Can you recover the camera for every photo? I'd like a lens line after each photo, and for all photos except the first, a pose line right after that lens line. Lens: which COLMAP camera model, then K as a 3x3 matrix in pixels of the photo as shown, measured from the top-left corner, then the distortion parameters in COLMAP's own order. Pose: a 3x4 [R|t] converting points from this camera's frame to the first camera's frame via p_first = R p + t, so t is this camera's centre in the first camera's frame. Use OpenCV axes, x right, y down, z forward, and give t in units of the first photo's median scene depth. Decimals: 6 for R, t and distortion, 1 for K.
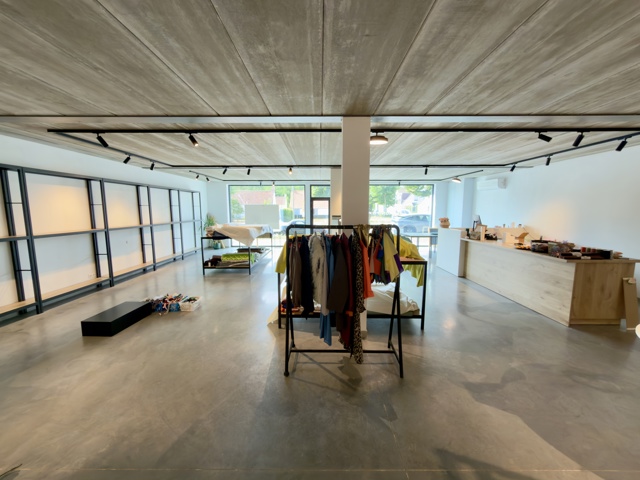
lens RADIAL K [[257.5, 0, 320.0], [0, 257.5, 240.0], [0, 0, 1]] dist [0.007360, -0.000181]
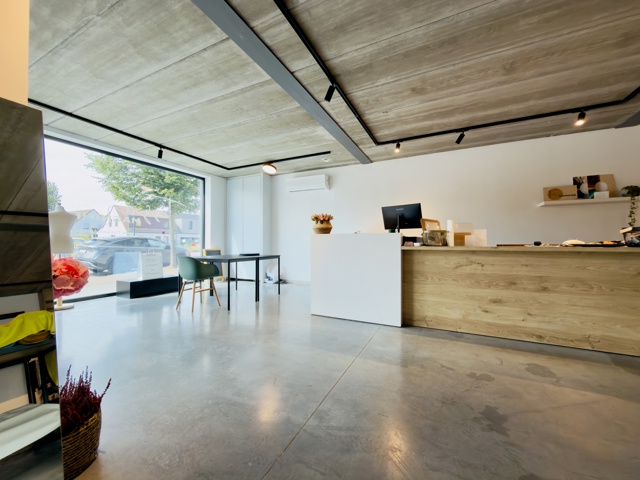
lens RADIAL K [[257.5, 0, 320.0], [0, 257.5, 240.0], [0, 0, 1]] dist [0.007360, -0.000181]
pose [[0.430464, 0.011696, 0.902532, 0.034384], [0.102689, 0.992789, -0.061843, -0.006773], [-0.896747, 0.119301, 0.426159, 1.200224]]
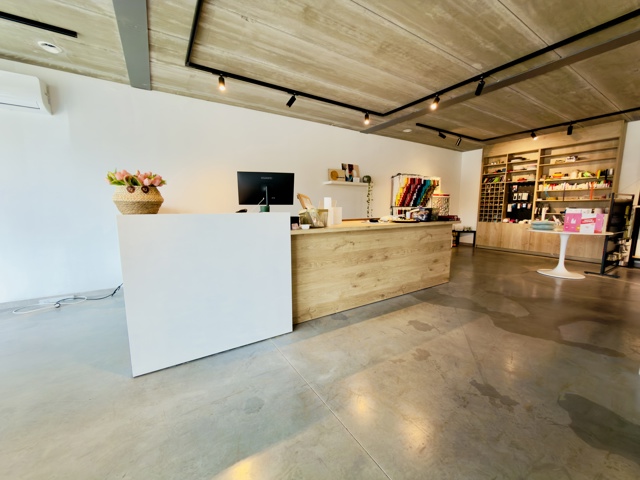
lens RADIAL K [[255.8, 0, 320.0], [0, 255.8, 240.0], [0, 0, 1]] dist [0.002430, -0.000160]
pose [[-0.547087, -0.108986, 0.829951, 0.274246], [0.098318, 0.976259, 0.193007, -0.080963], [-0.831282, 0.187191, -0.523383, 1.507246]]
